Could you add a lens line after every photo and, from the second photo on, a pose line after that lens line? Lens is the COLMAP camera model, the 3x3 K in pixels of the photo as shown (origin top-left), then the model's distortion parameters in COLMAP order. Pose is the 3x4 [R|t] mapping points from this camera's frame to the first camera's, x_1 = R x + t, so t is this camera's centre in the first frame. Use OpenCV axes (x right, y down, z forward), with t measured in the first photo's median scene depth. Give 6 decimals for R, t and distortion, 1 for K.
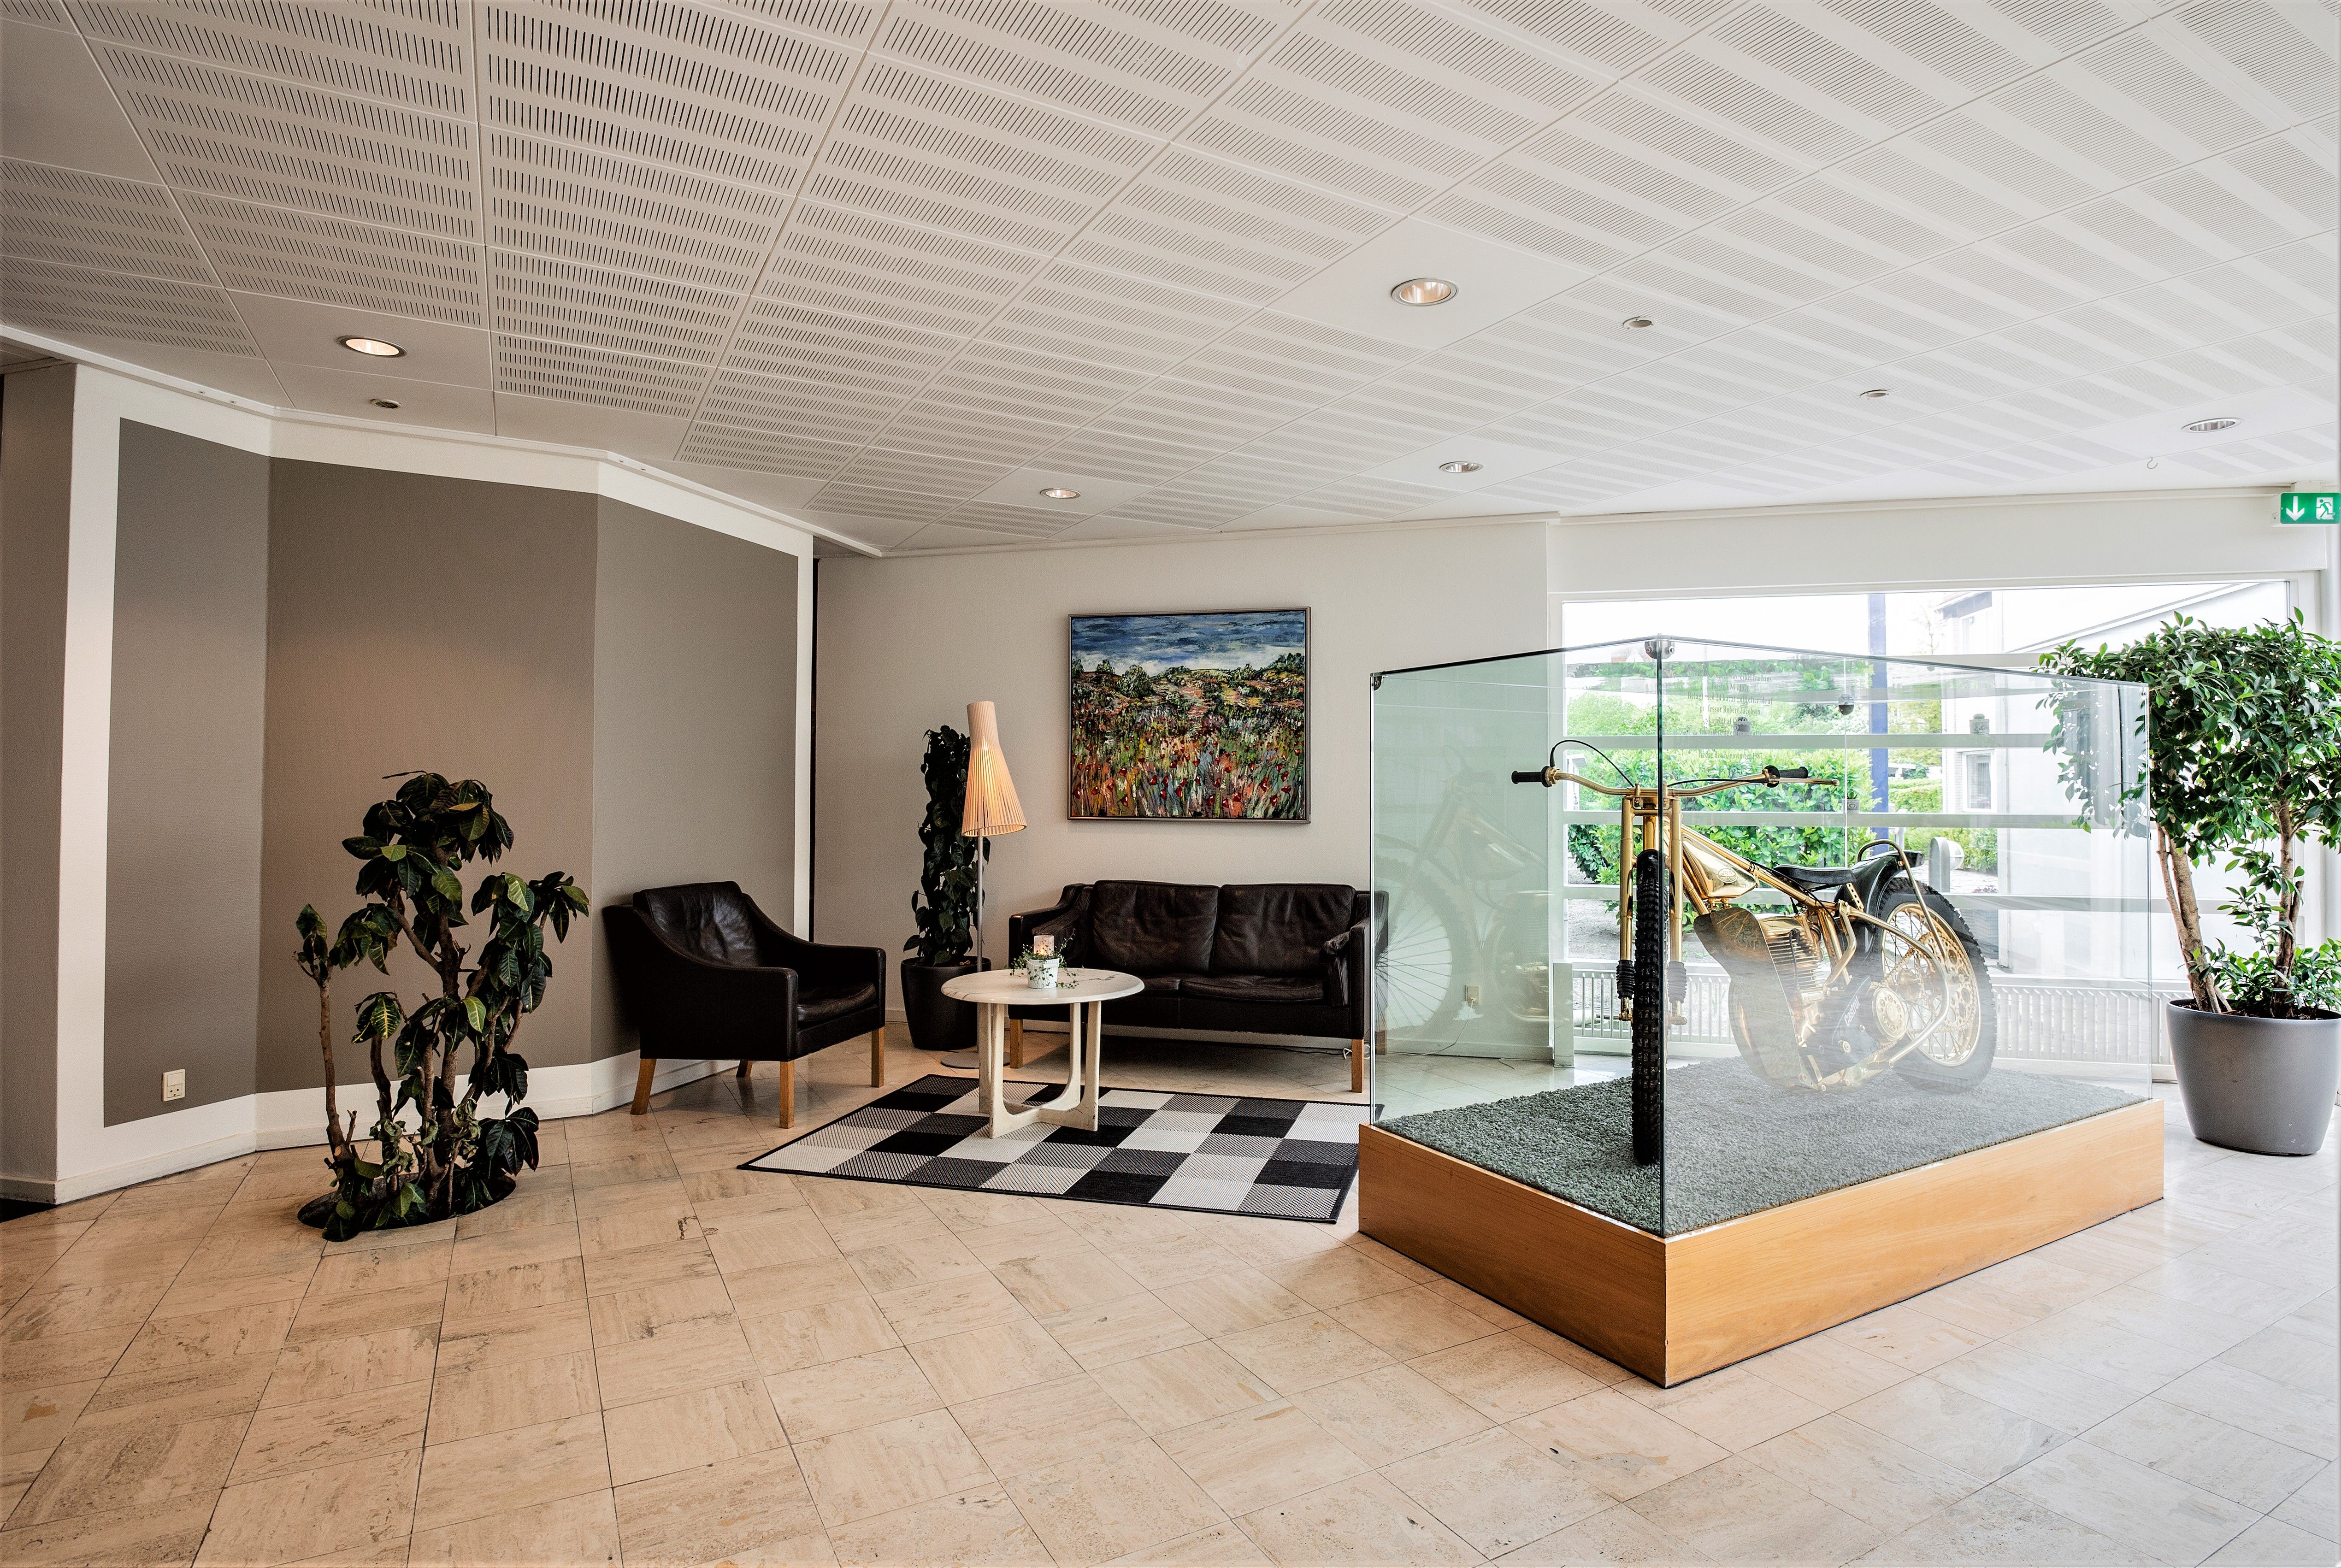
lens RADIAL K [[1178.6, 0, 1170.5], [0, 1178.6, 784.0], [0, 0, 1]] dist [-0.019923, -0.000273]
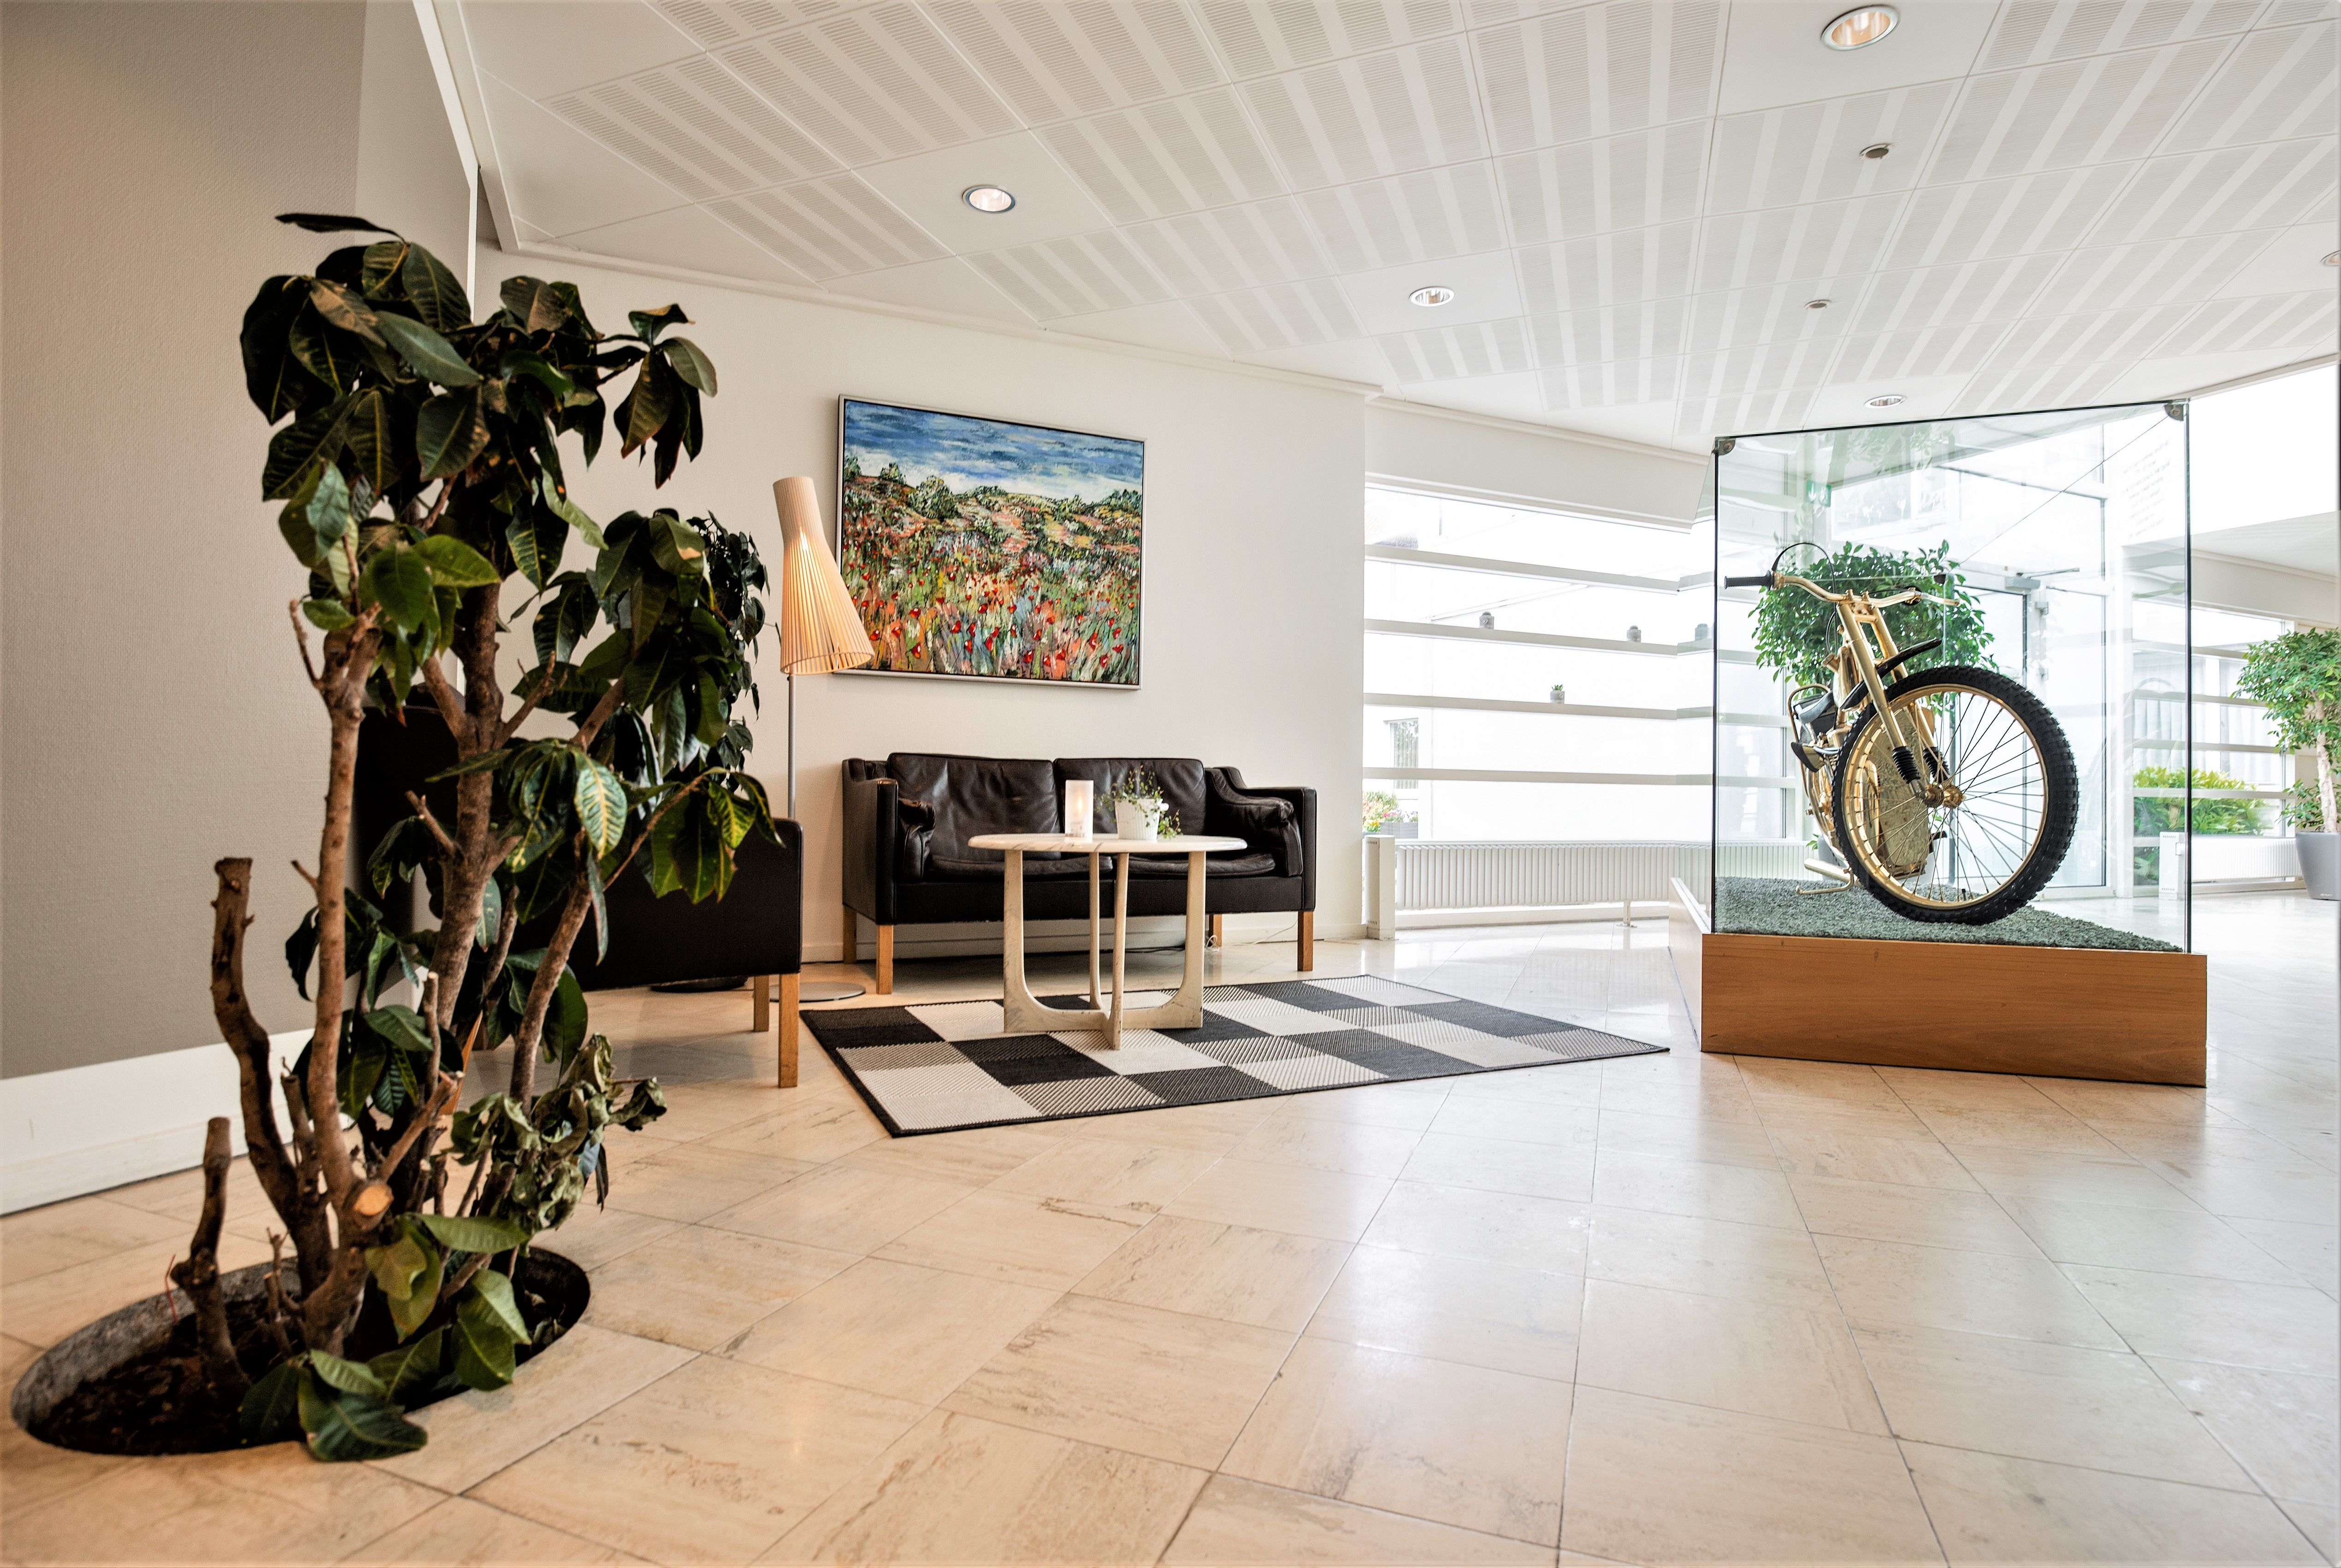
lens RADIAL K [[1178.6, 0, 1170.5], [0, 1178.6, 784.0], [0, 0, 1]] dist [-0.019923, -0.000273]
pose [[0.774173, 0.012311, 0.632854, -0.401878], [-0.015608, 0.999878, -0.000357, 0.100119], [-0.632781, -0.009601, 0.774271, 0.310134]]
